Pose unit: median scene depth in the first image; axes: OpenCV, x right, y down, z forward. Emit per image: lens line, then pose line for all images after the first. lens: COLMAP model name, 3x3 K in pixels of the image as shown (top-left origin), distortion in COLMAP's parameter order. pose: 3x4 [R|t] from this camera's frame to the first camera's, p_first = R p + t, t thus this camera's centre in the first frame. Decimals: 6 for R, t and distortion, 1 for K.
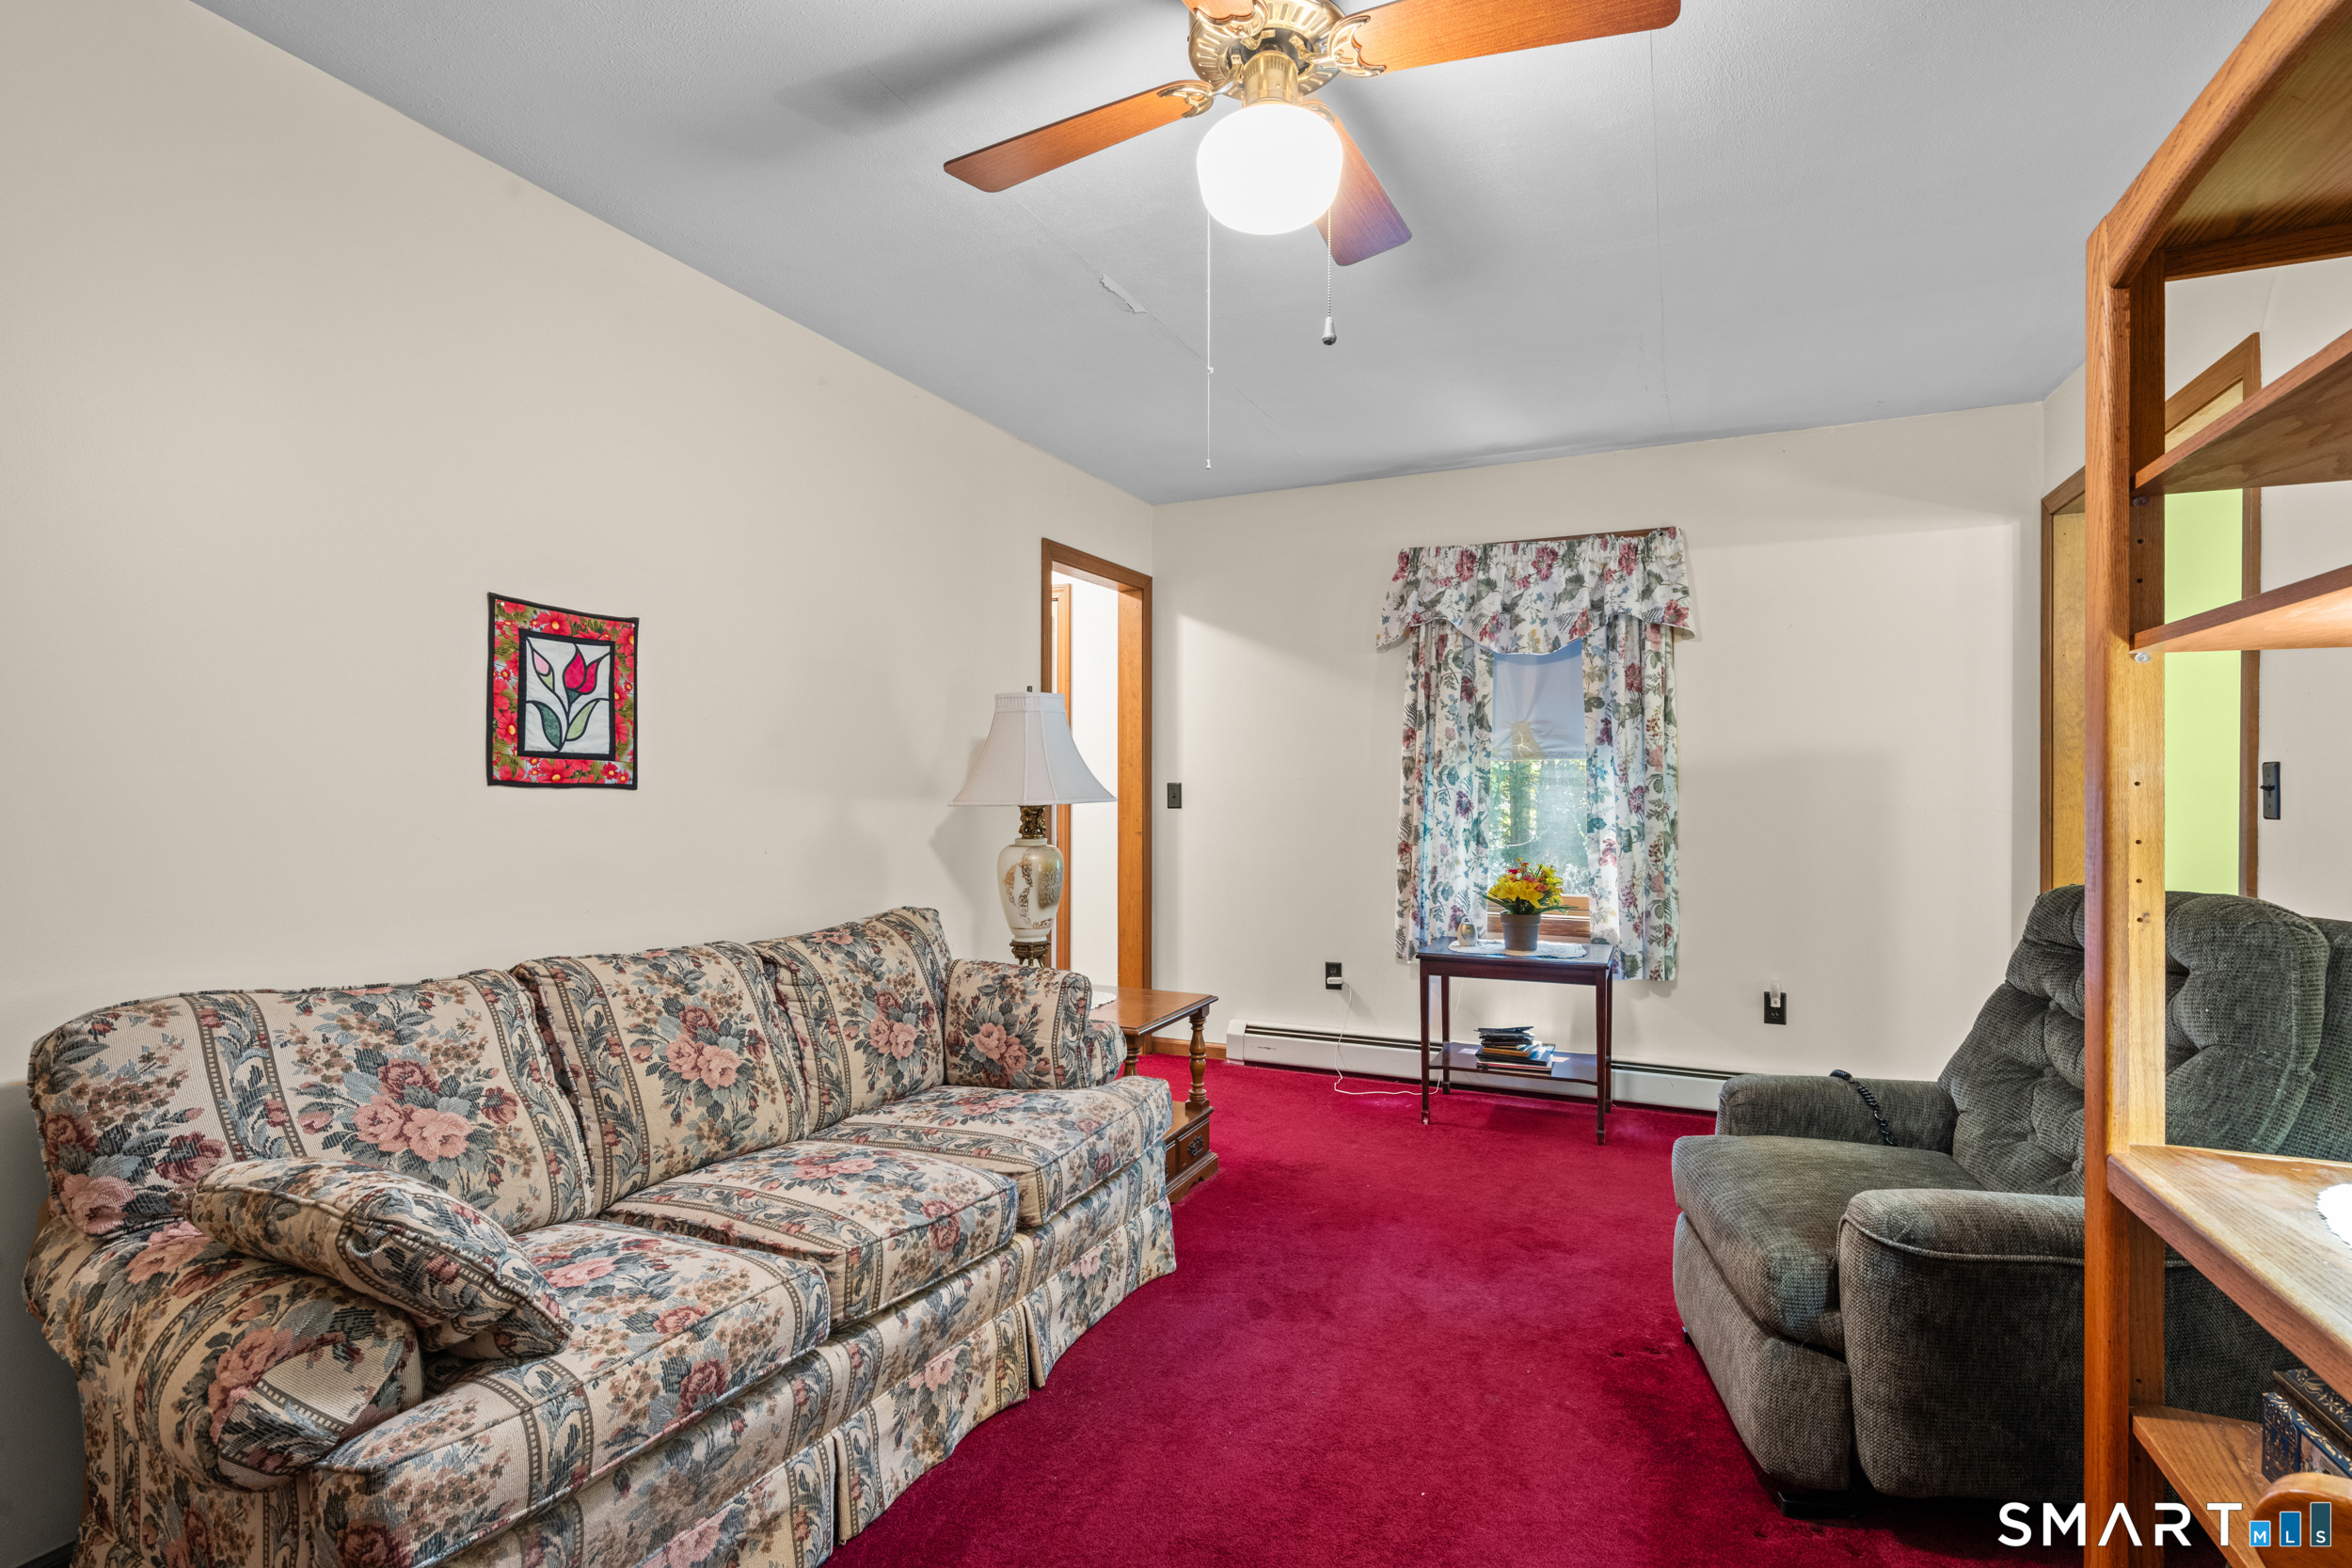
lens RADIAL K [[1165.8, 0, 1177.7], [0, 1165.8, 789.0], [0, 0, 1]] dist [-0.003386, -0.000187]
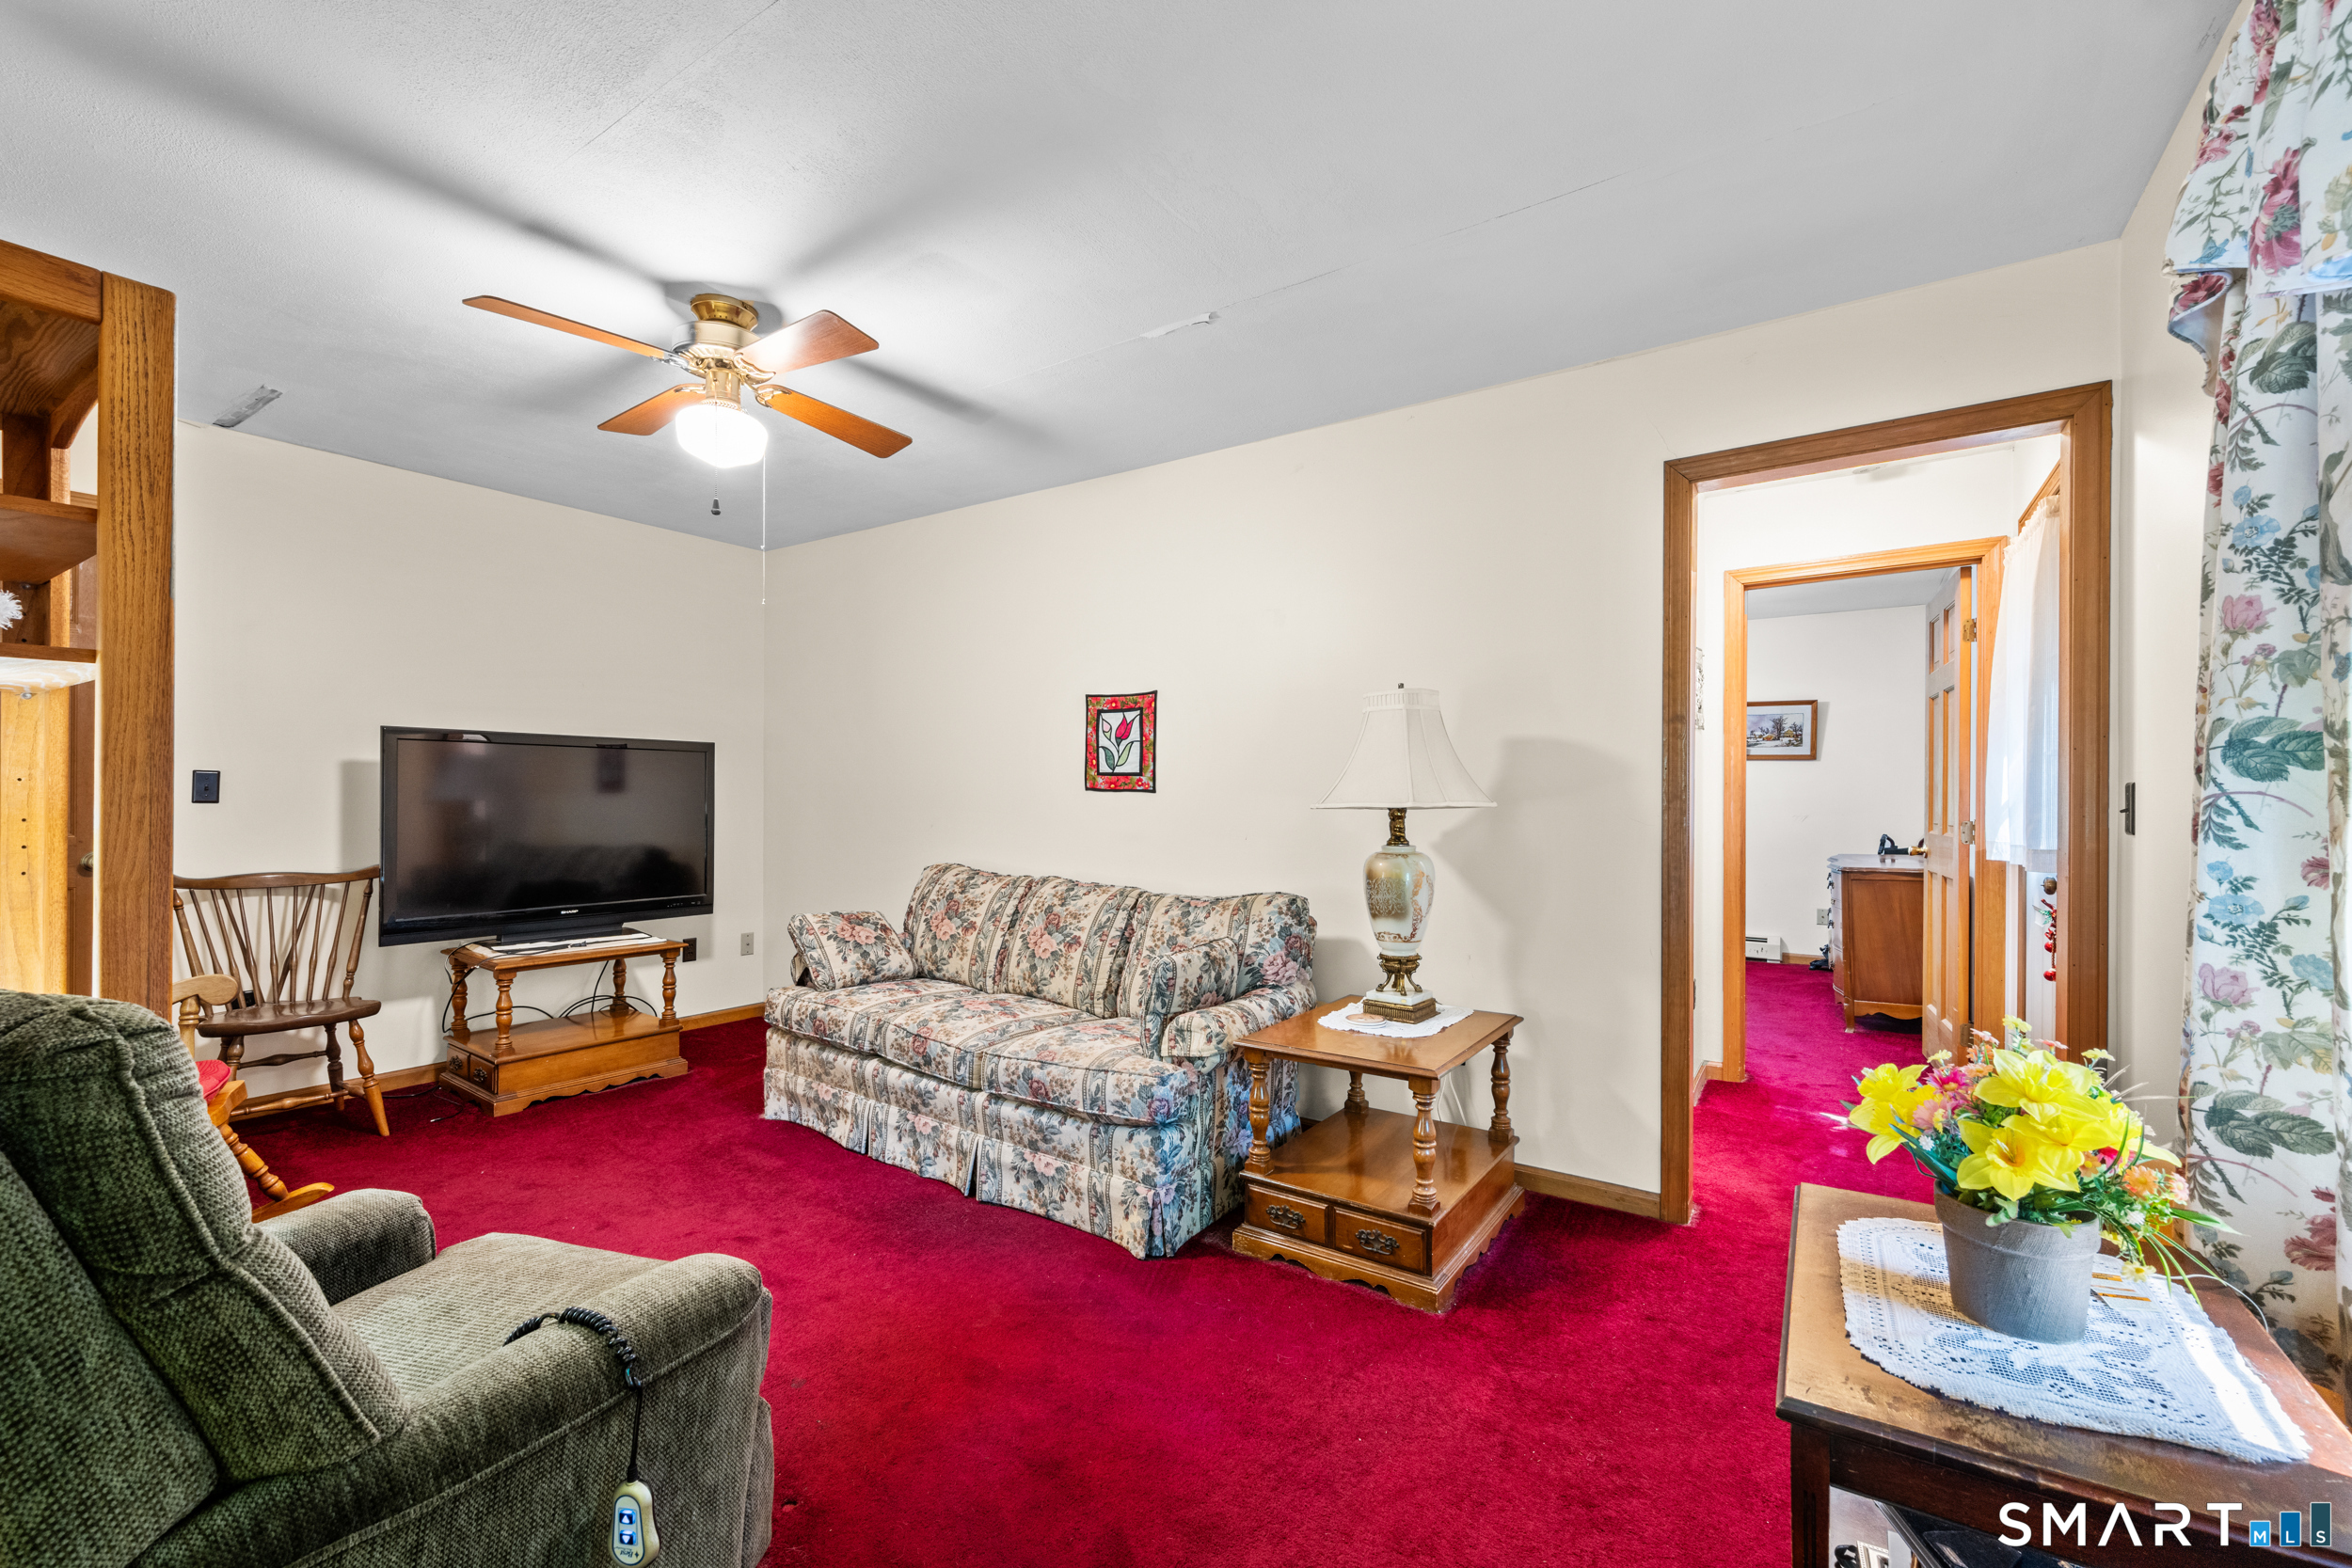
lens RADIAL K [[1000.6, 0, 1182.9], [0, 1000.6, 788.6], [0, 0, 1]] dist [-0.001007, -0.000120]
pose [[-0.202442, -0.005244, -0.979280, 1.005628], [-0.002858, 0.999985, -0.004764, 0.001256], [0.979290, 0.001834, -0.202454, 1.424264]]
